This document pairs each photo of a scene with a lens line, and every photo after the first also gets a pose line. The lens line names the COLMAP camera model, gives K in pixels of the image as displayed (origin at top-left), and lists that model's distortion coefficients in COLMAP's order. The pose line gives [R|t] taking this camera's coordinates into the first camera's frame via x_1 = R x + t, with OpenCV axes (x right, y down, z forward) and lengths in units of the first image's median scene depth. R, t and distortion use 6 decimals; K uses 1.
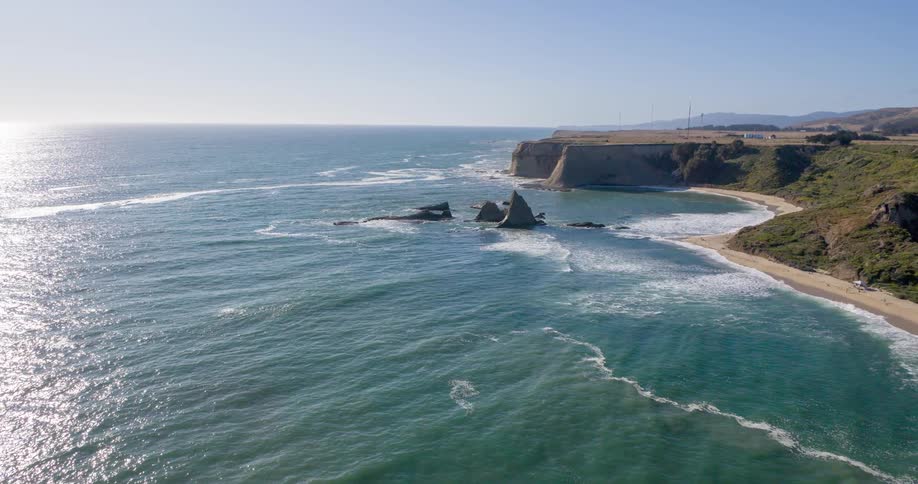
lens RADIAL K [[661.4, 0, 459.0], [0, 661.4, 242.0], [0, 0, 1]] dist [-0.004696, -0.002395]
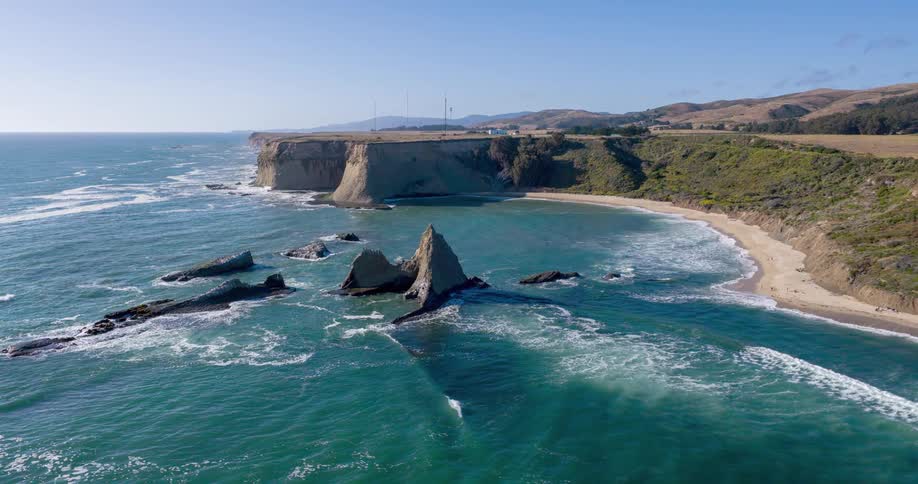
lens RADIAL K [[661.4, 0, 459.0], [0, 661.4, 242.0], [0, 0, 1]] dist [-0.004696, -0.002395]
pose [[0.884493, -0.086670, 0.458432, -0.077405], [0.089600, 0.995859, 0.015403, -0.042291], [-0.457868, 0.027452, 0.888596, 0.327963]]
